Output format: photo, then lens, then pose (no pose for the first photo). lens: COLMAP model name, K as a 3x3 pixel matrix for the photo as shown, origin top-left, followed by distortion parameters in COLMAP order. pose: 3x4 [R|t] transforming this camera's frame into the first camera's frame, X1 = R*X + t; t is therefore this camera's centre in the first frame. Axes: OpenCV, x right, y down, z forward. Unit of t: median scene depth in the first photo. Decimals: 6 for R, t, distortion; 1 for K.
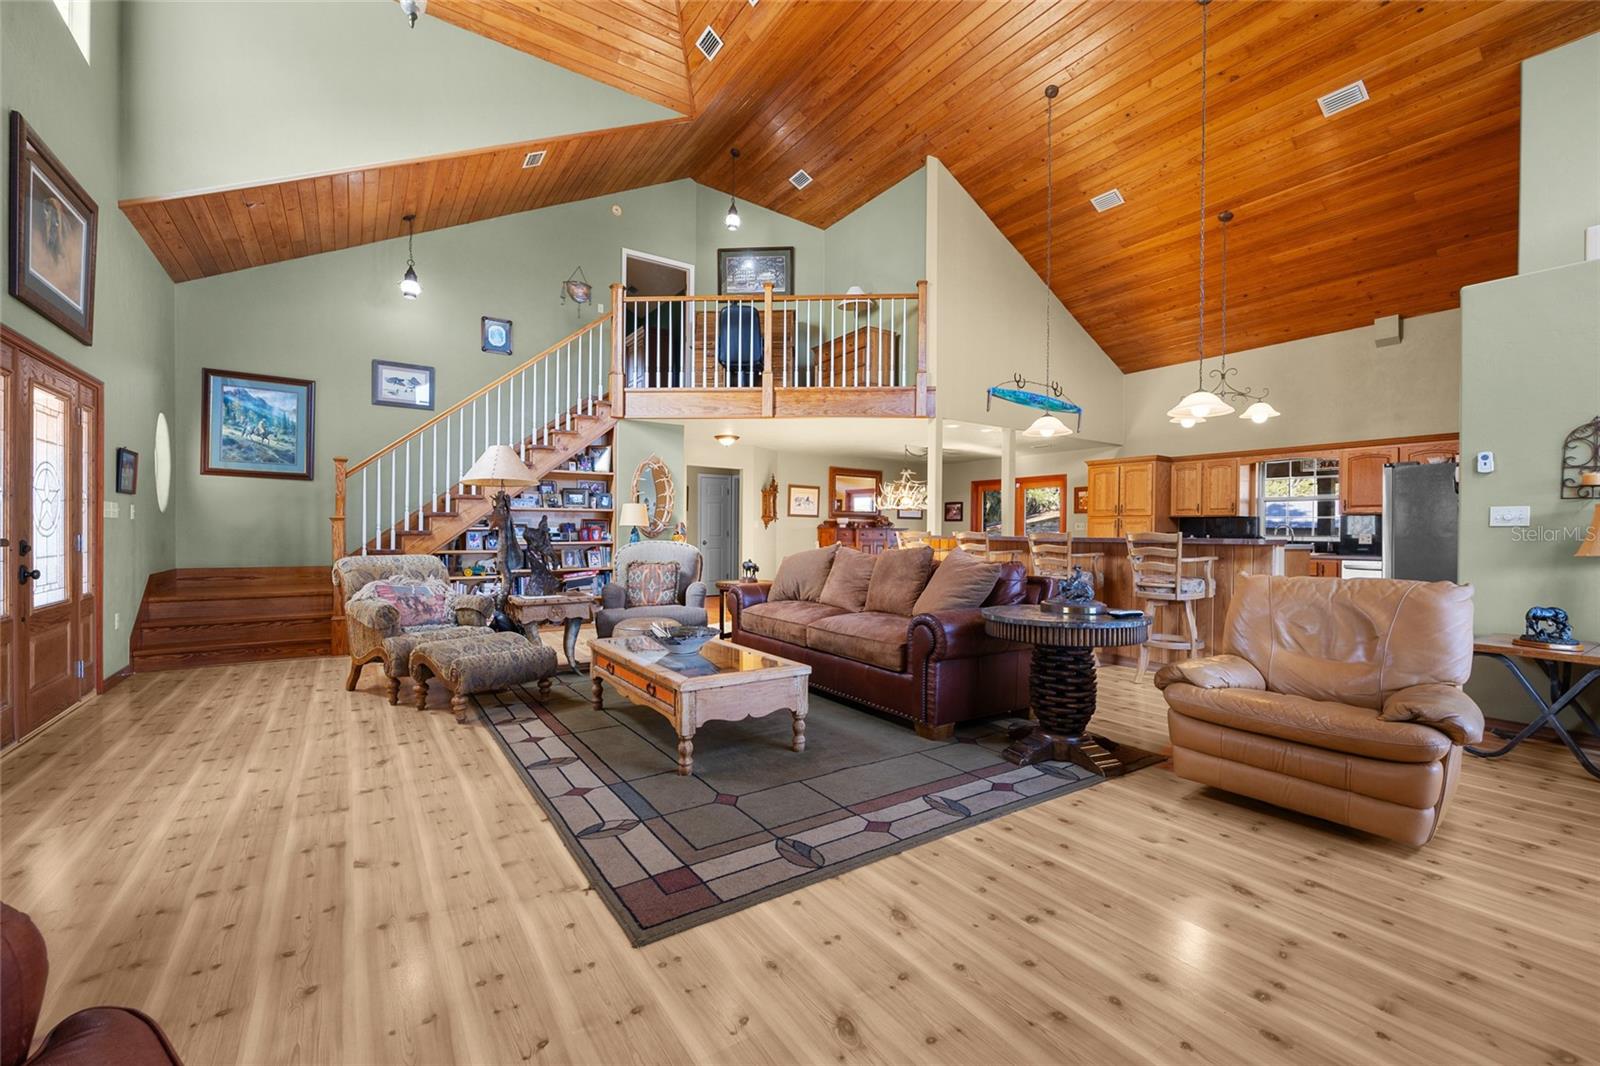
lens RADIAL K [[658.7, 0, 802.4], [0, 658.7, 538.8], [0, 0, 1]] dist [-0.003903, 0.000342]
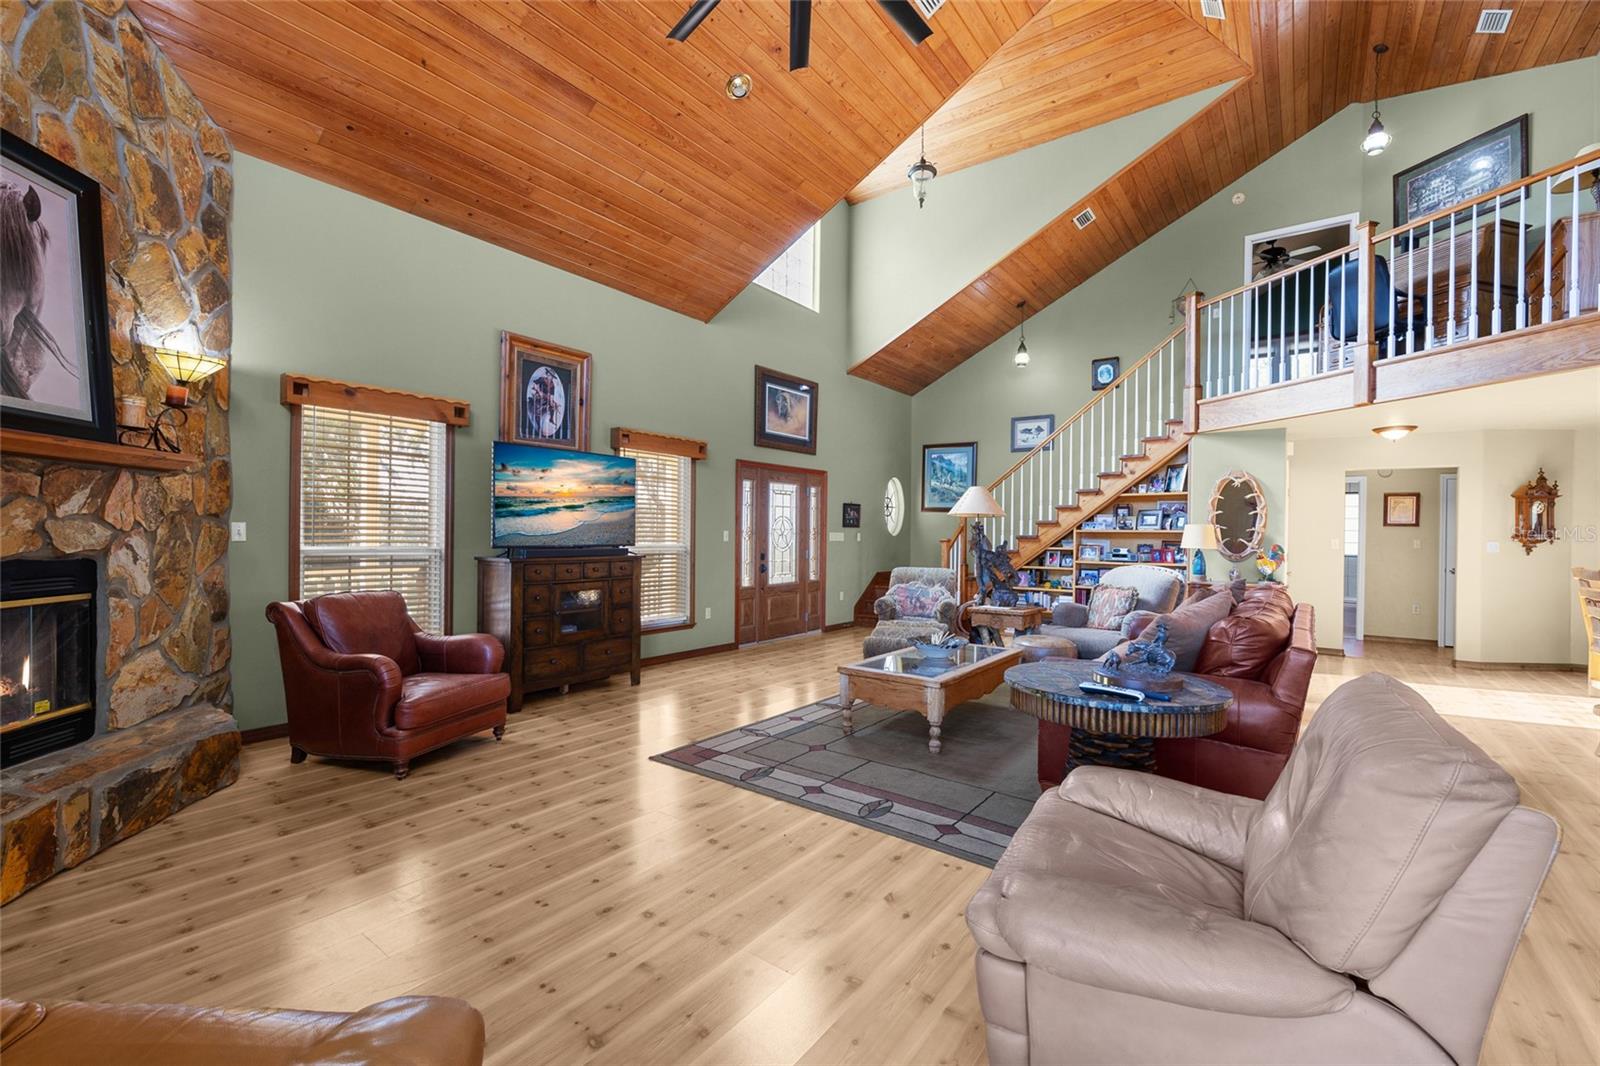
lens RADIAL K [[658.7, 0, 803.4], [0, 658.7, 536.4], [0, 0, 1]] dist [-0.003903, 0.000342]
pose [[0.336140, 0.000536, -0.941812, 0.494069], [-0.021077, 0.999754, -0.006954, -0.021495], [0.941576, 0.022188, 0.336068, 0.194030]]
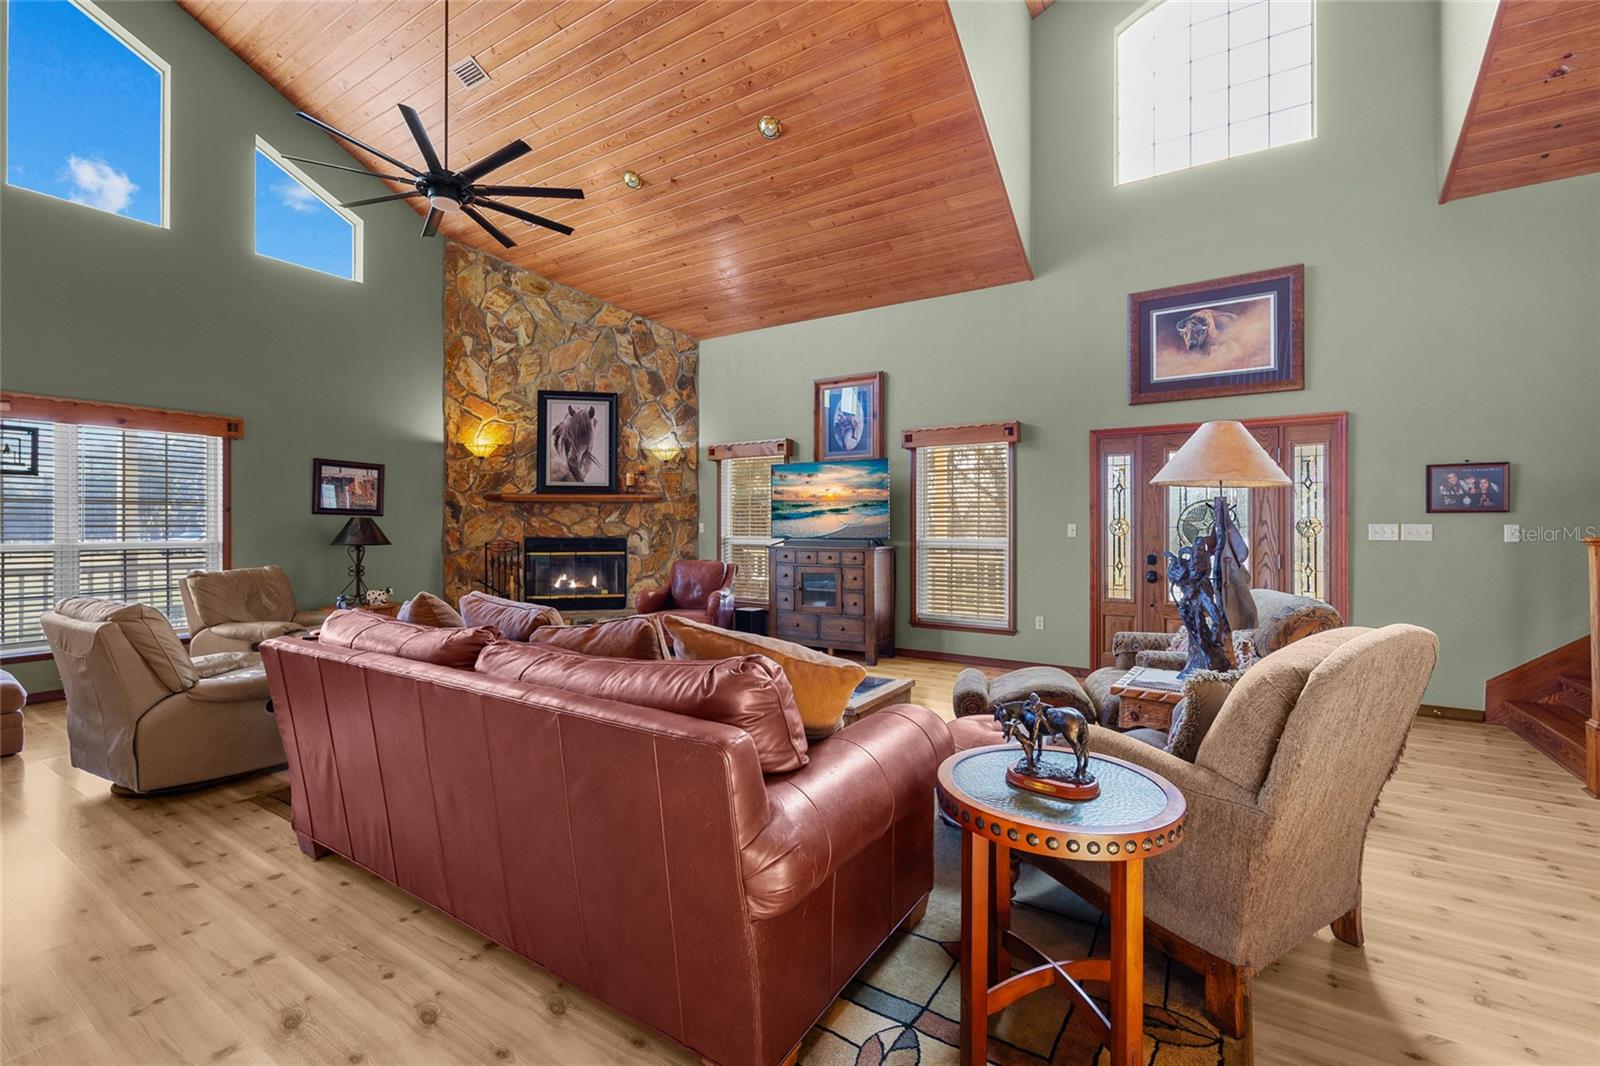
lens RADIAL K [[658.7, 0, 796.4], [0, 658.7, 523.3], [0, 0, 1]] dist [-0.003903, 0.000342]
pose [[-0.905524, -0.009037, -0.424199, 0.122587], [-0.012802, 0.999900, 0.006027, -0.036675], [0.424102, 0.010888, -0.905549, 1.056252]]
